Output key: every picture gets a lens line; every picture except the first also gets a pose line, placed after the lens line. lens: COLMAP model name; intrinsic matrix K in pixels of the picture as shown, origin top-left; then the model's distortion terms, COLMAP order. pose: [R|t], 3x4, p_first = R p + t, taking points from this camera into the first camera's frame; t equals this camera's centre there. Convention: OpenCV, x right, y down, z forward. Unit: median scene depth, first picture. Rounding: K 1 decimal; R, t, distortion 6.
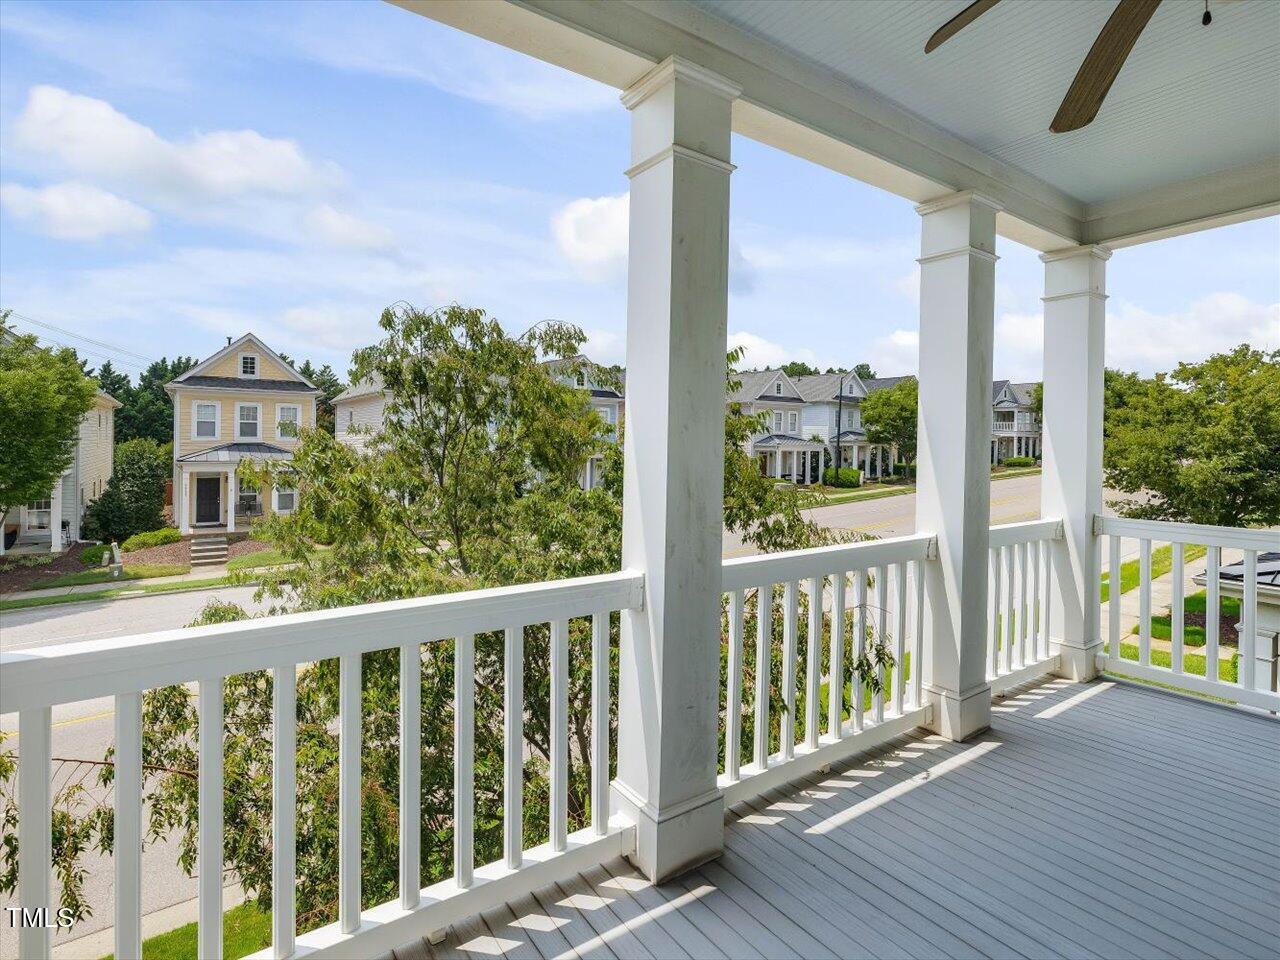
lens RADIAL K [[649.0, 0, 644.2], [0, 649.0, 471.6], [0, 0, 1]] dist [0.000312, 0.000292]
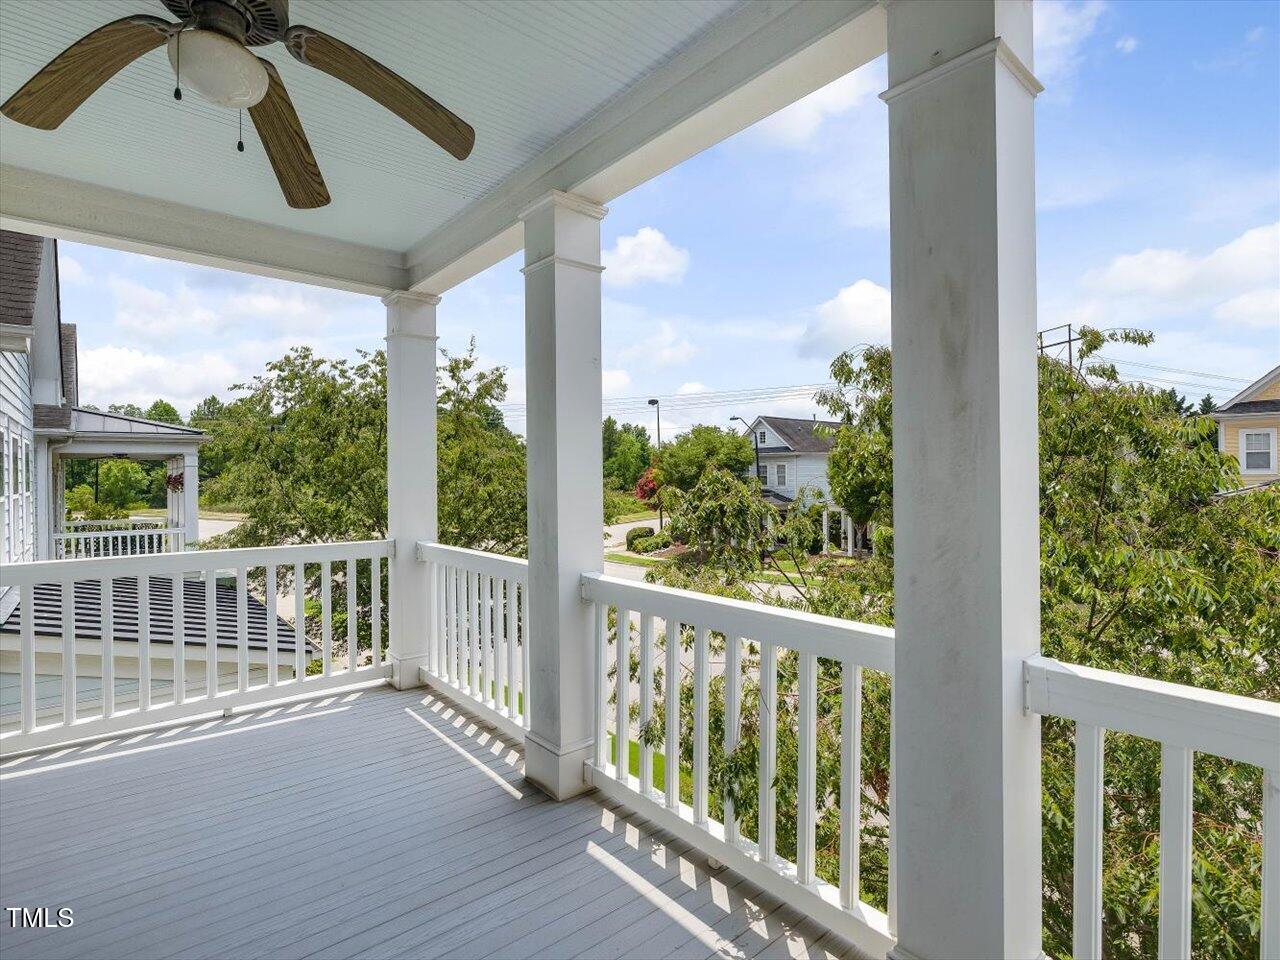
lens RADIAL K [[649.0, 0, 644.2], [0, 649.0, 471.6], [0, 0, 1]] dist [0.000312, 0.000292]
pose [[0.090313, -0.014791, -0.995804, 1.158192], [-0.039538, 0.999048, -0.018425, -0.015323], [0.995128, 0.041037, 0.089642, 0.869196]]
